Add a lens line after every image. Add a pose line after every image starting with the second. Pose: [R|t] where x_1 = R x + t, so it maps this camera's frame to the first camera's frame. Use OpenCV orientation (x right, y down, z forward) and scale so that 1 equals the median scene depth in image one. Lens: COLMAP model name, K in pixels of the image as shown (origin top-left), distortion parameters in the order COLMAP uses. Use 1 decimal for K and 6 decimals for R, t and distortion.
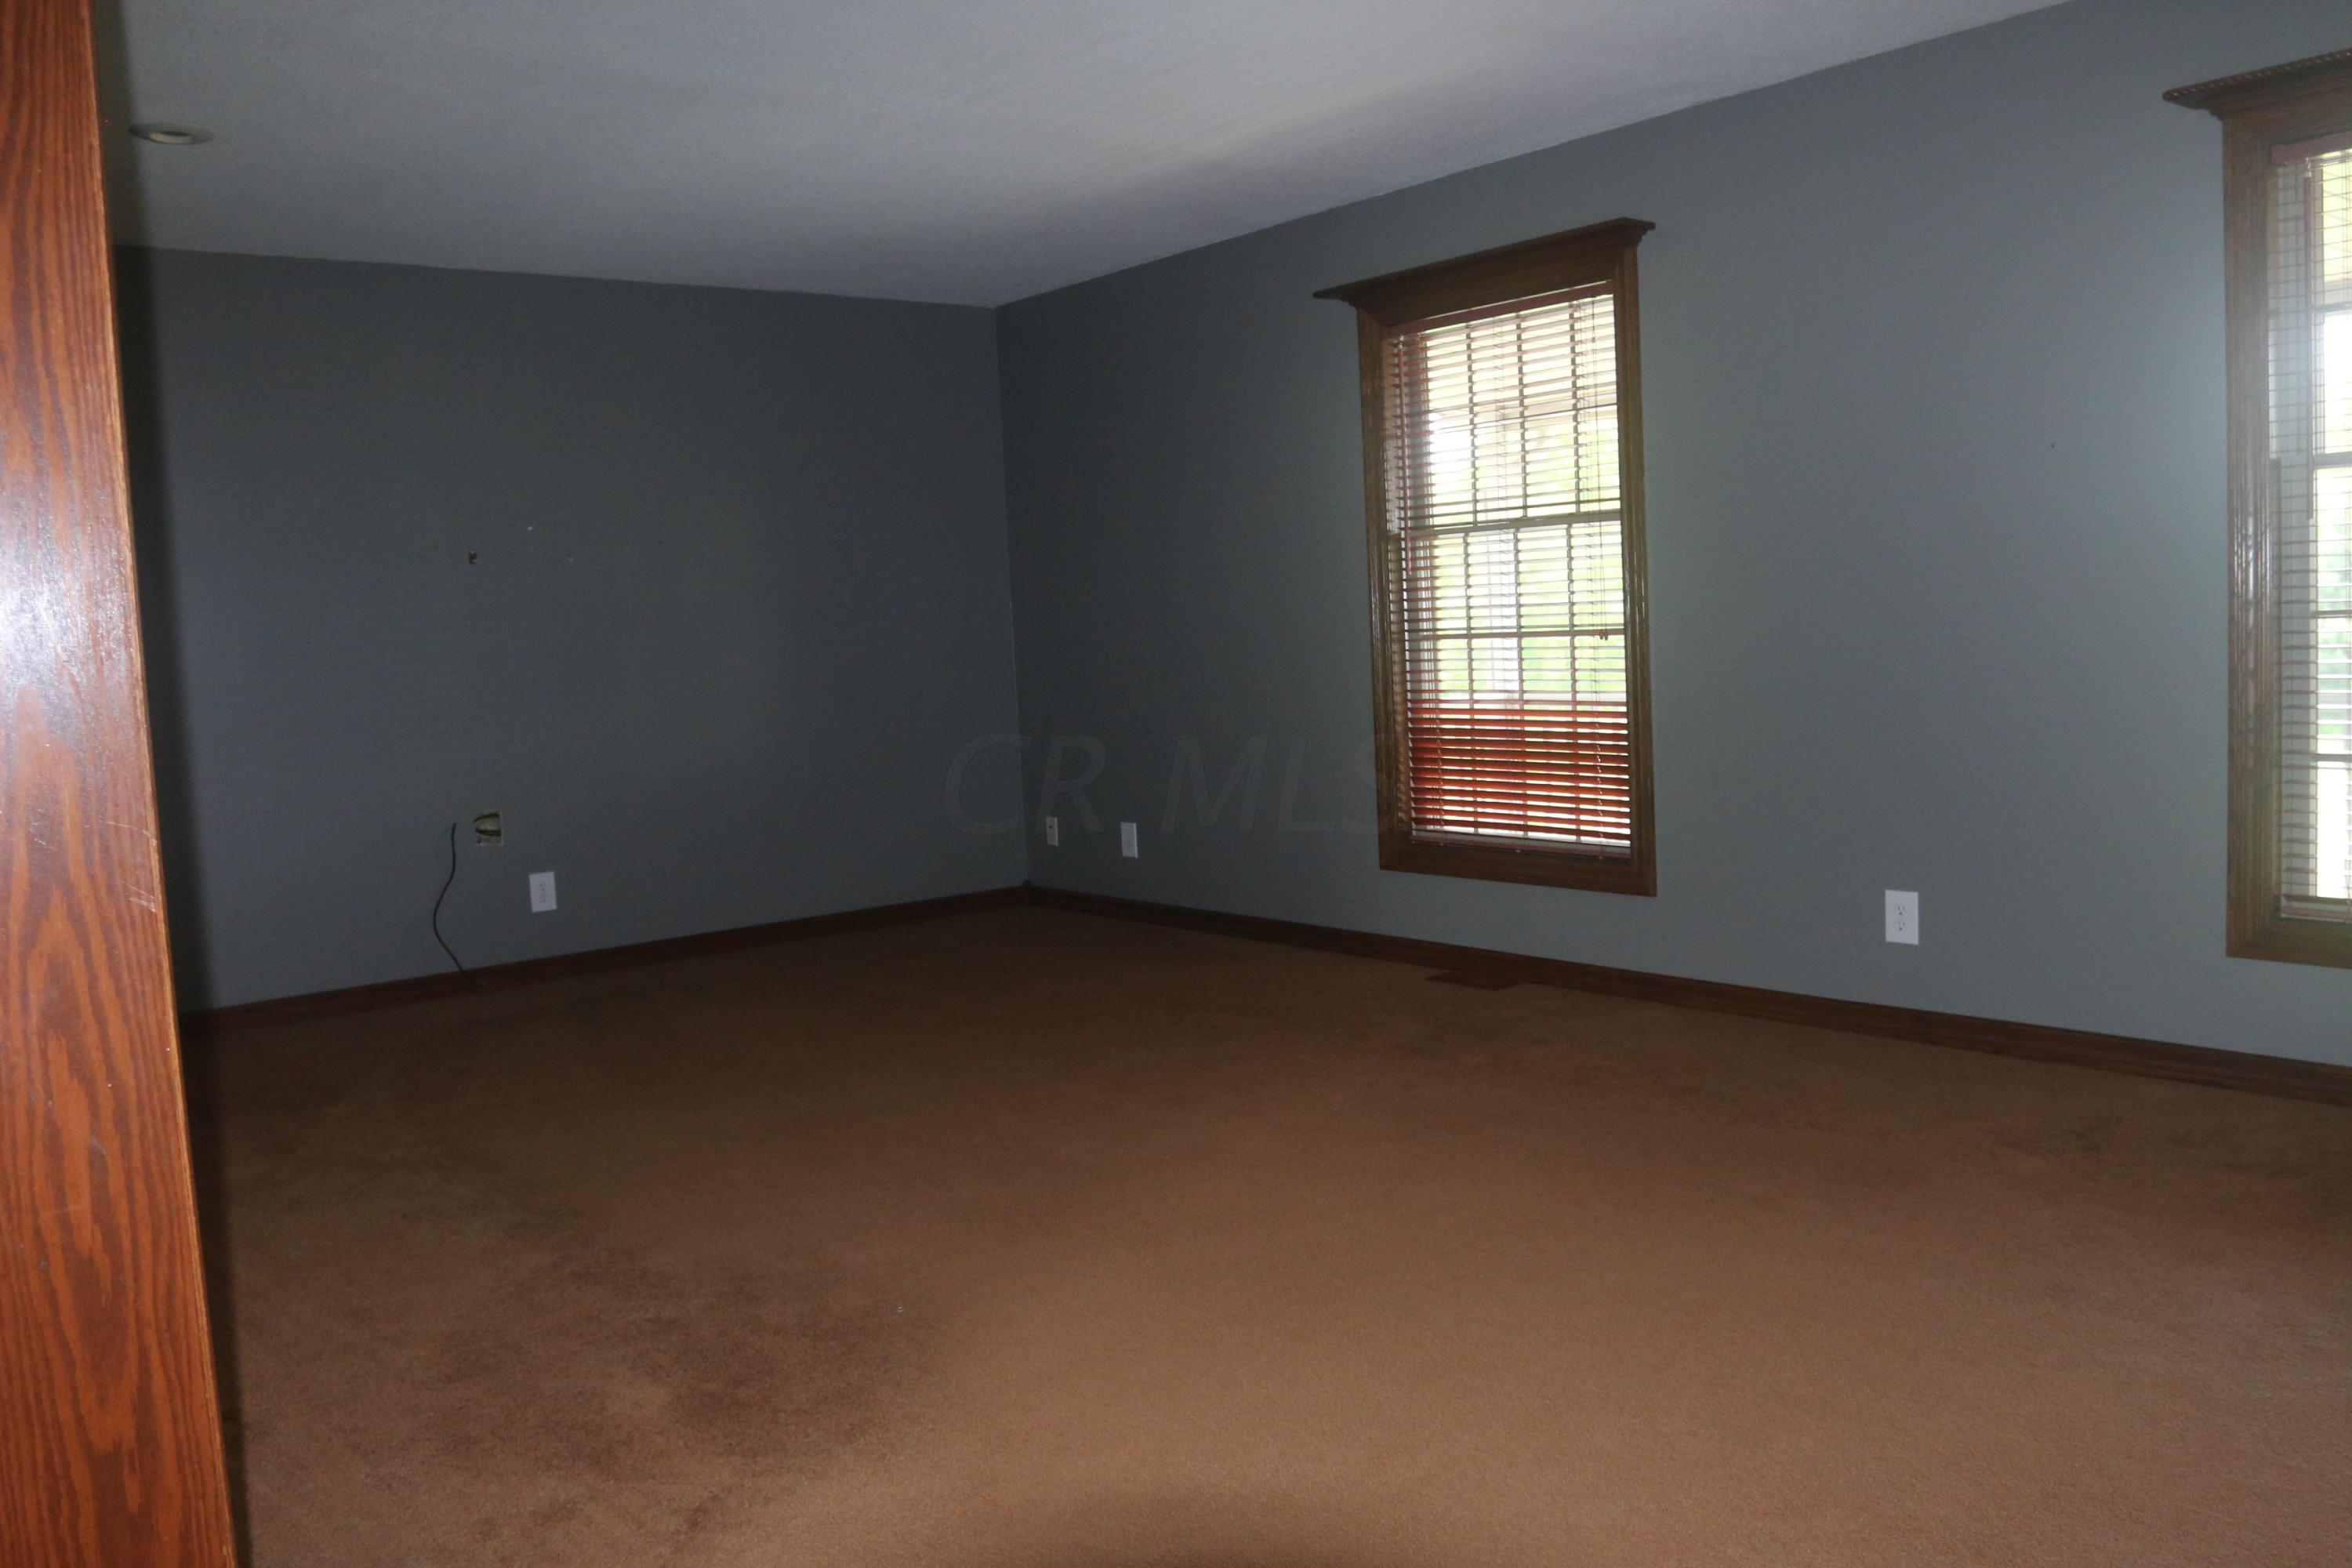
lens RADIAL K [[1873.3, 0, 1171.8], [0, 1873.3, 826.9], [0, 0, 1]] dist [-0.107791, 0.066862]
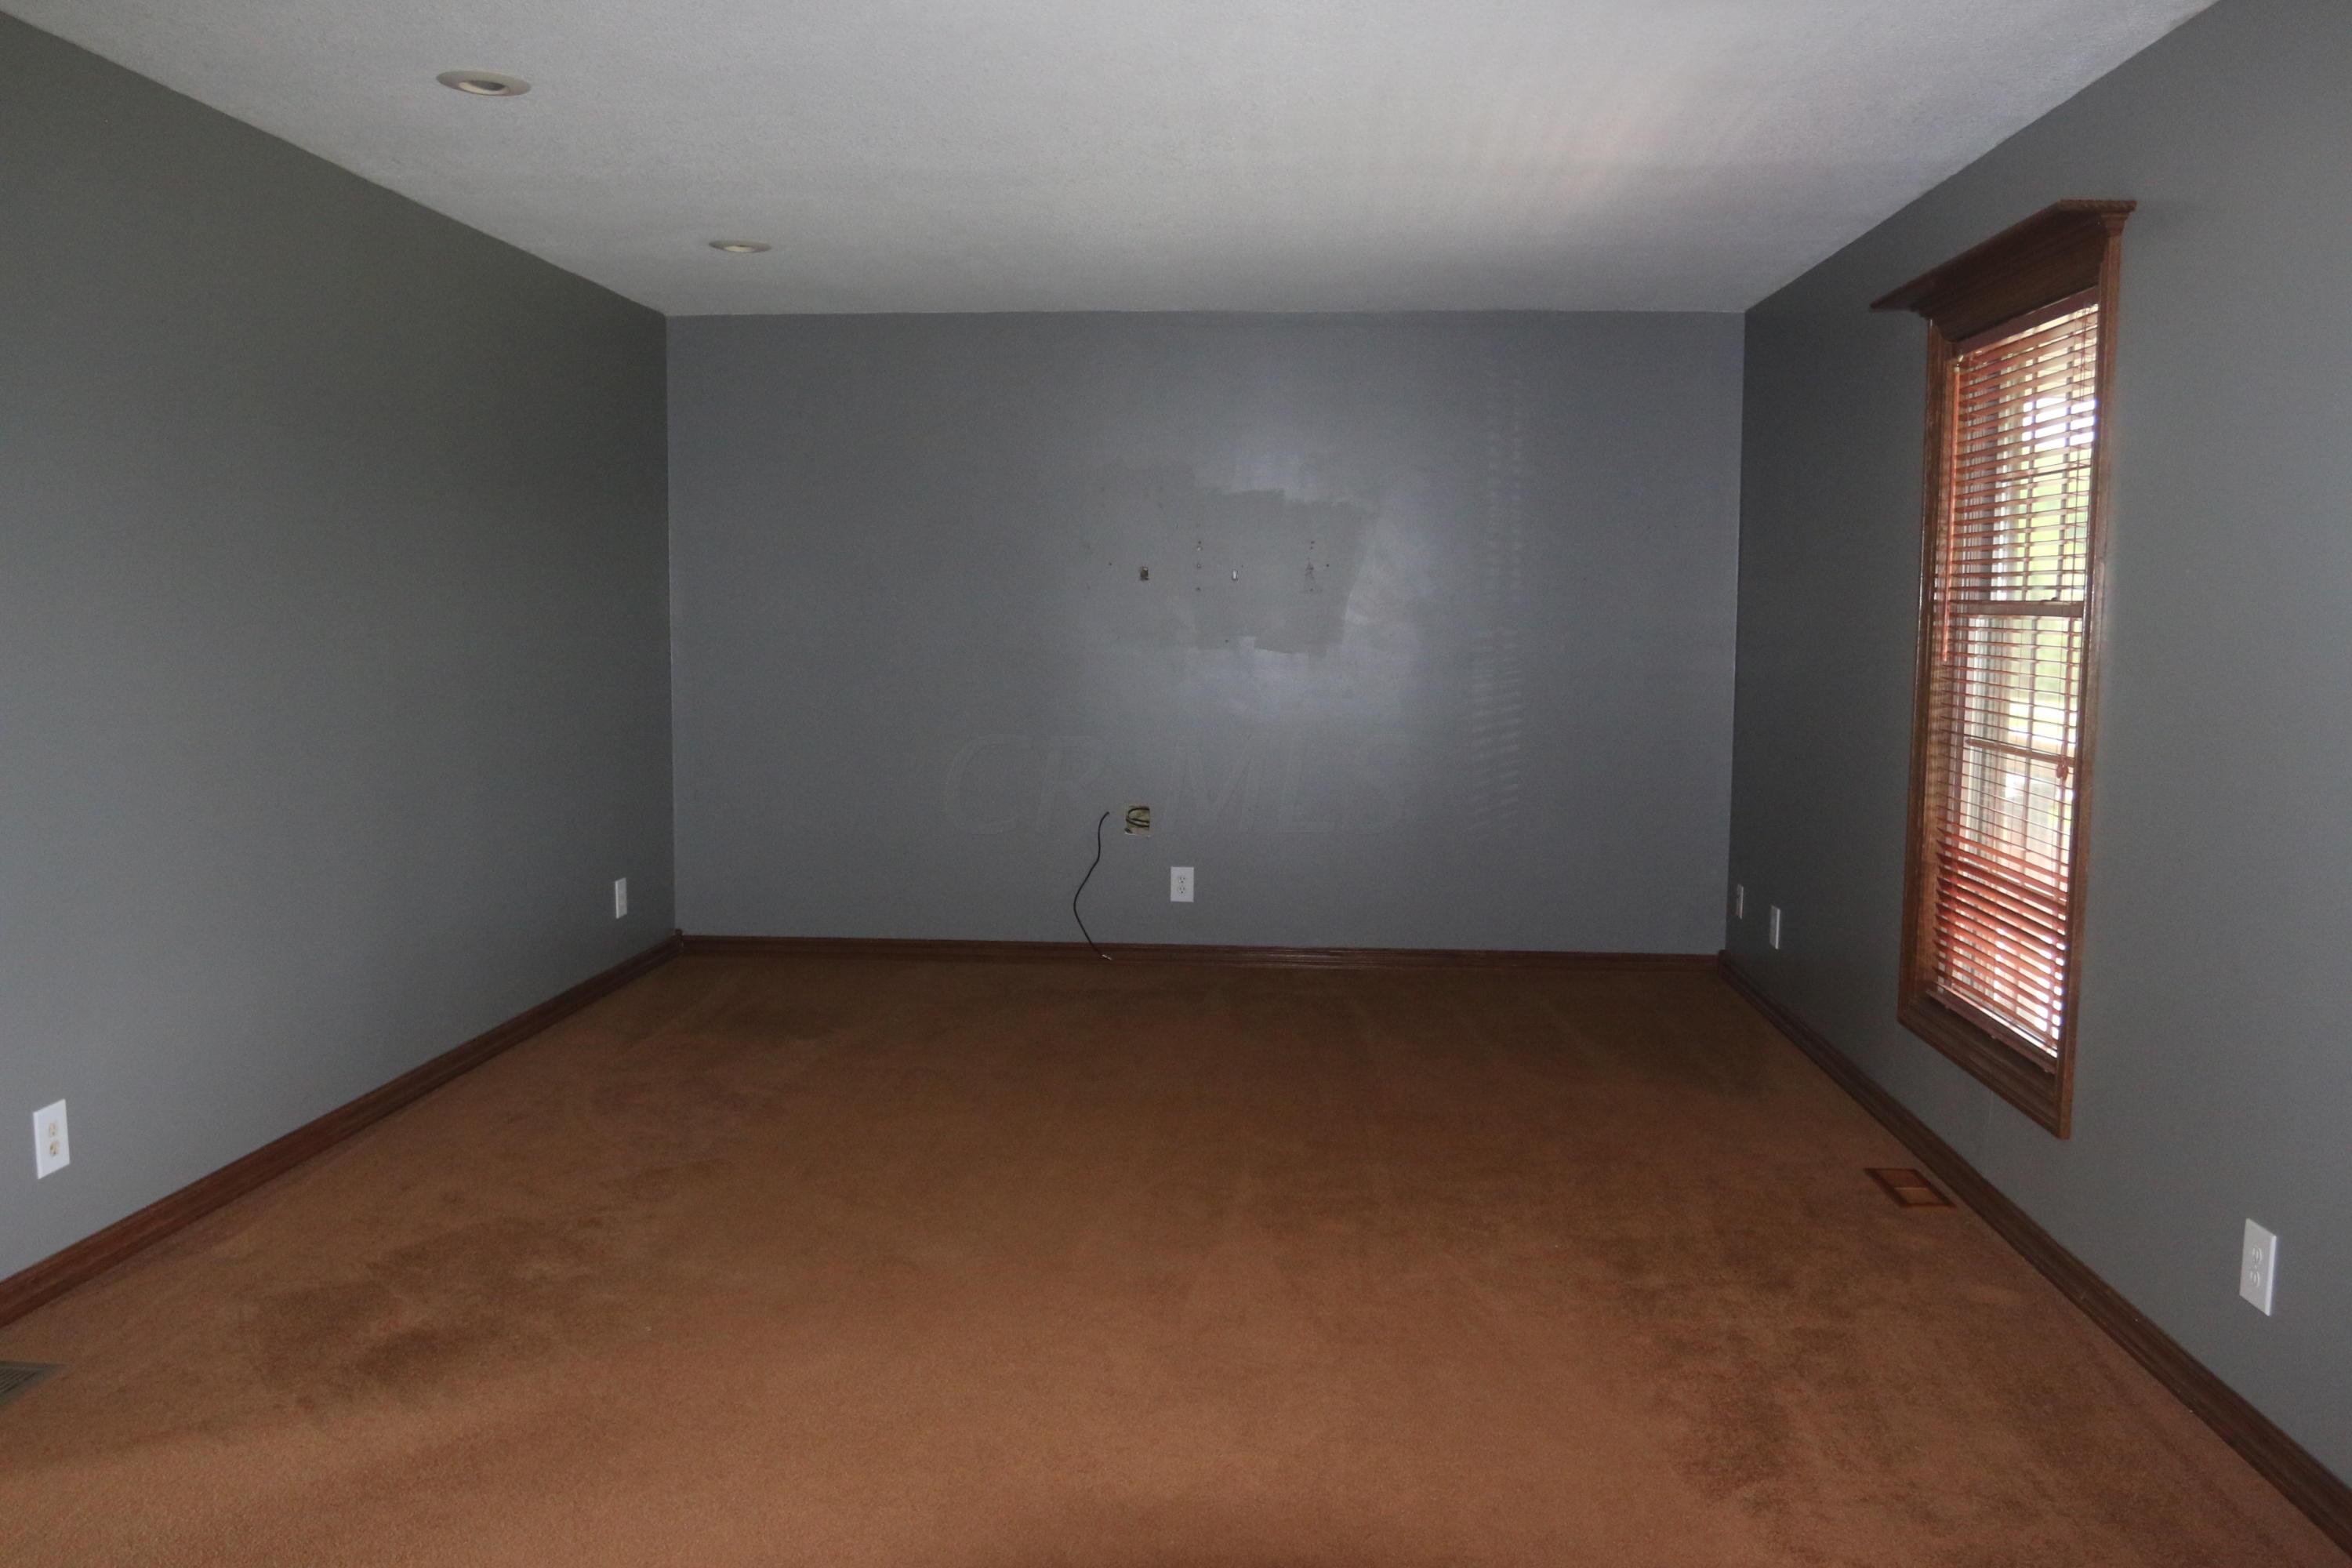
lens RADIAL K [[1873.3, 0, 1189.1], [0, 1873.3, 826.5], [0, 0, 1]] dist [-0.107791, 0.066862]
pose [[0.724243, 0.136622, -0.675875, 0.498087], [-0.117202, 0.990303, 0.074591, -0.100282], [0.679511, 0.025192, 0.733232, 0.251610]]
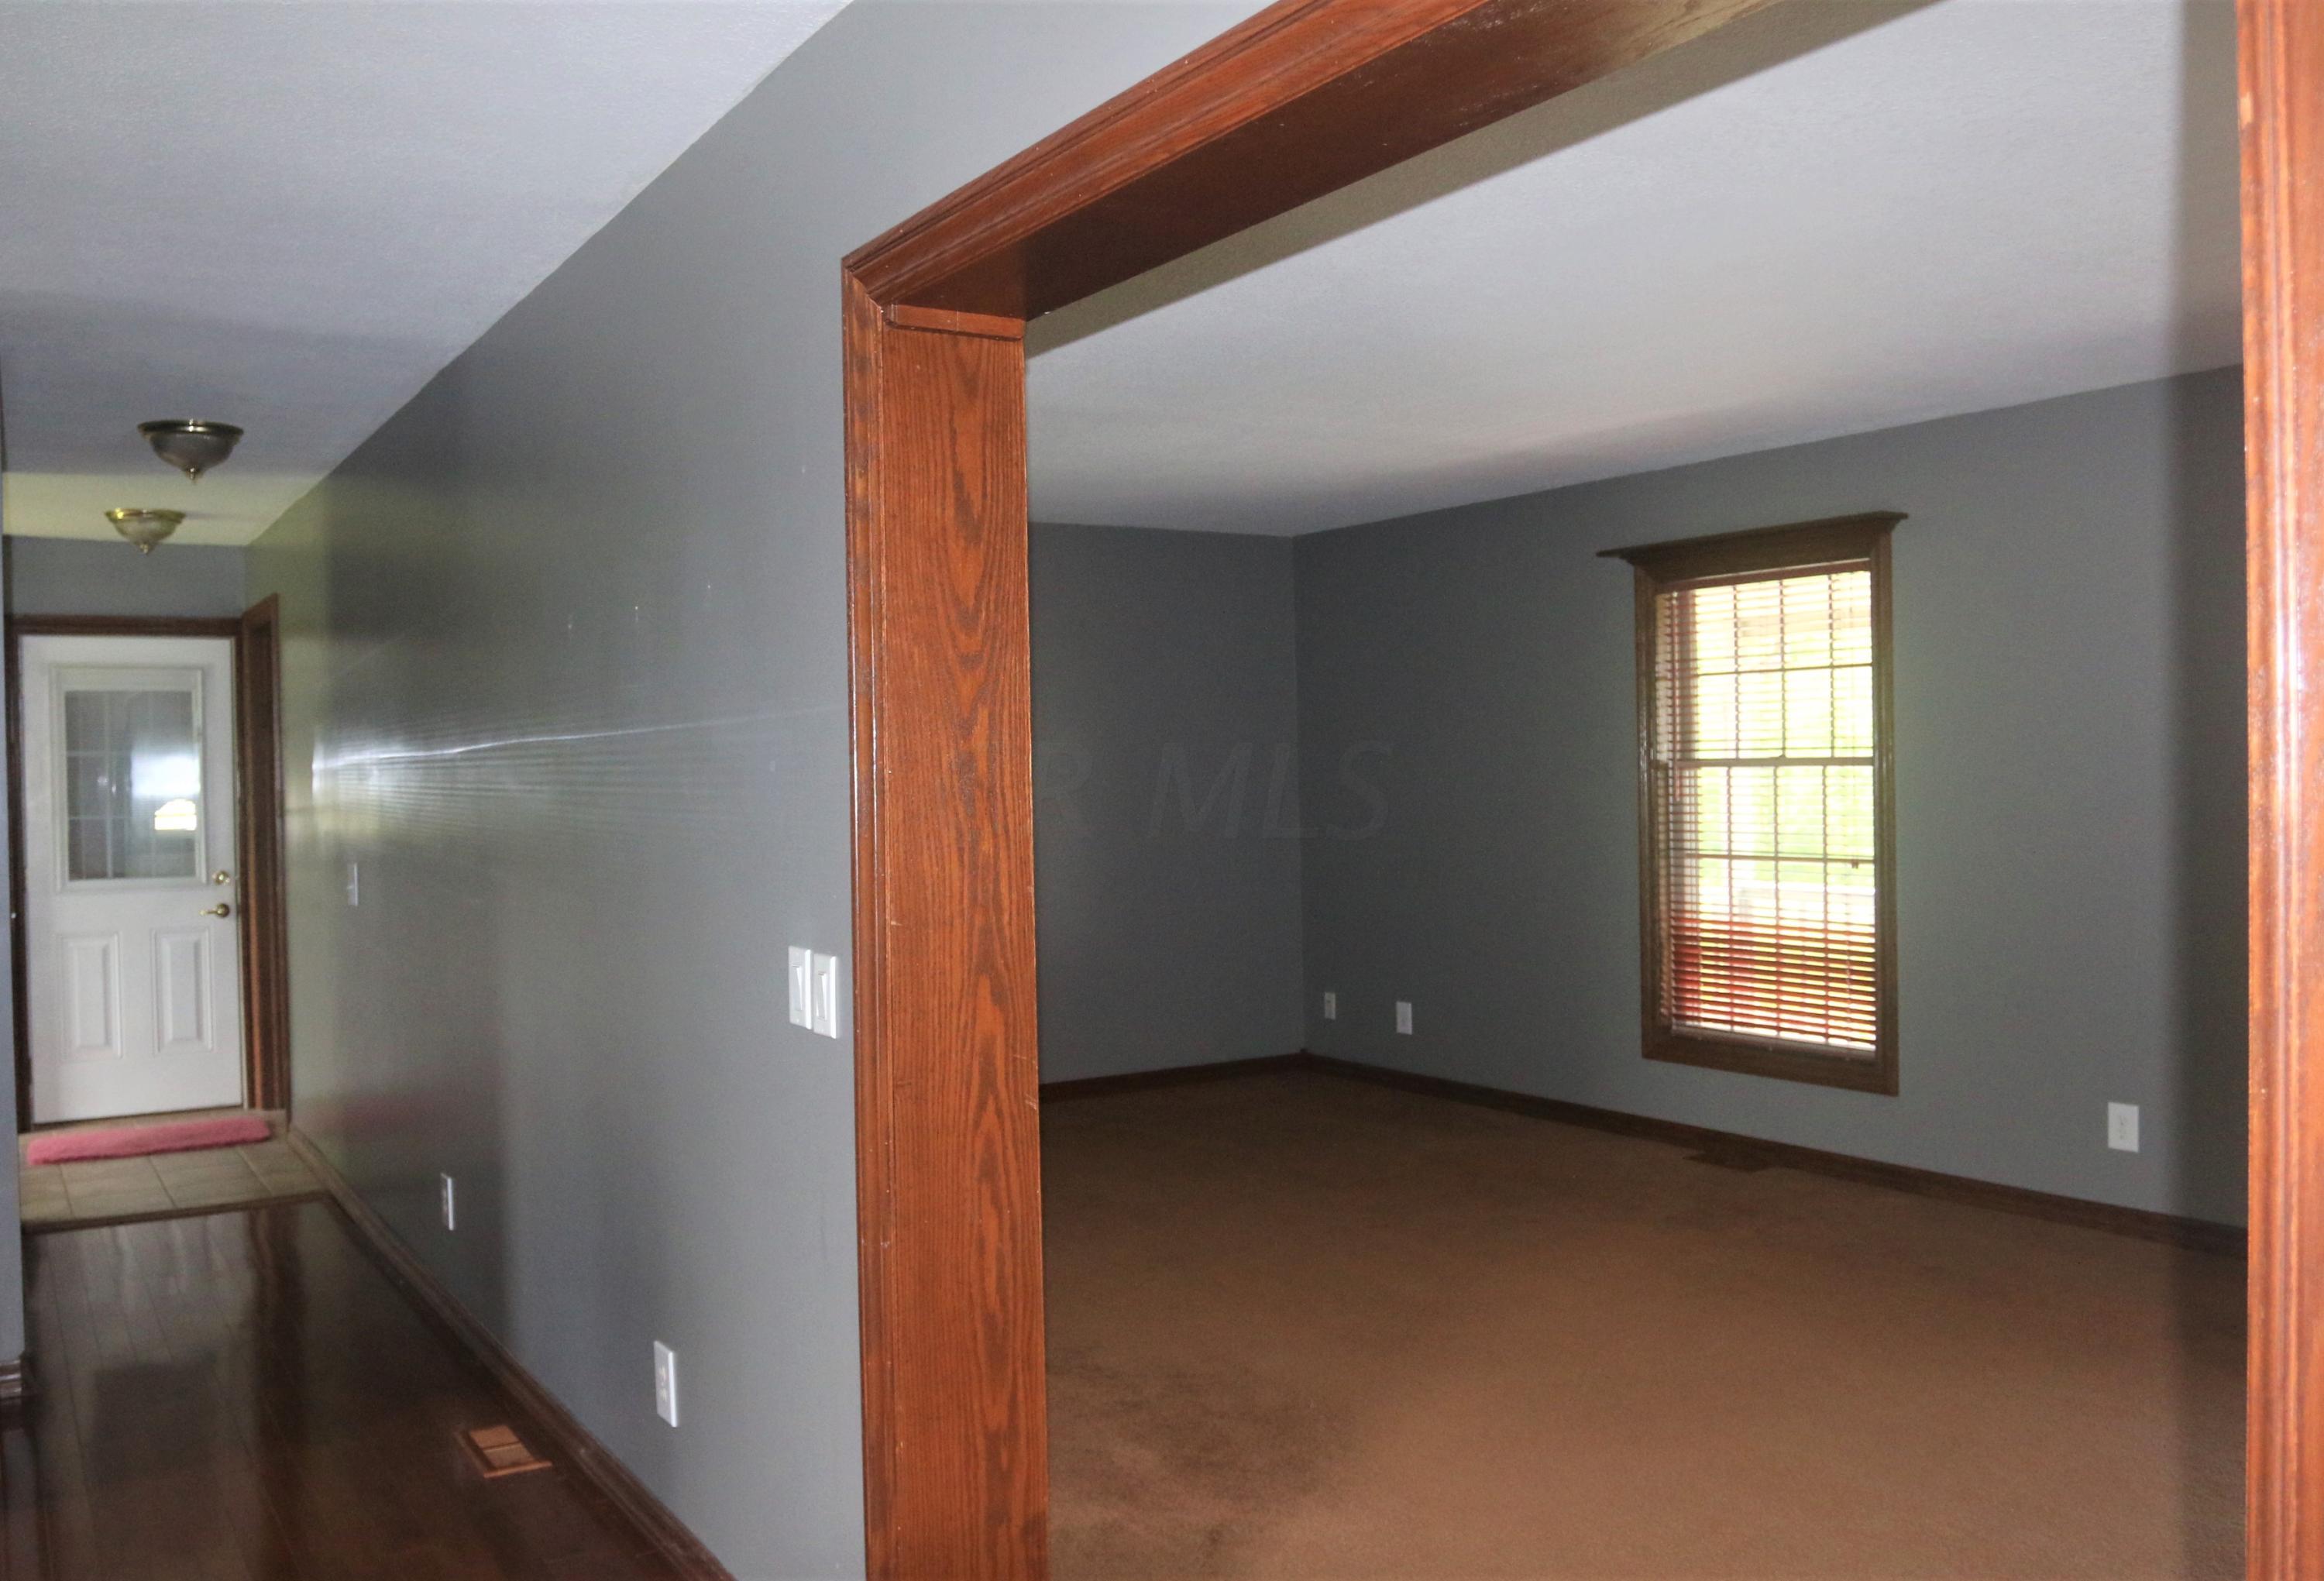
lens RADIAL K [[1948.8, 0, 1070.5], [0, 1948.8, 814.5], [0, 0, 1]] dist [-0.105439, 0.054373]
pose [[0.990112, 0.031129, -0.136783, -0.089905], [-0.041393, 0.996484, -0.072844, -0.029476], [0.134035, 0.077785, 0.987919, -0.244863]]
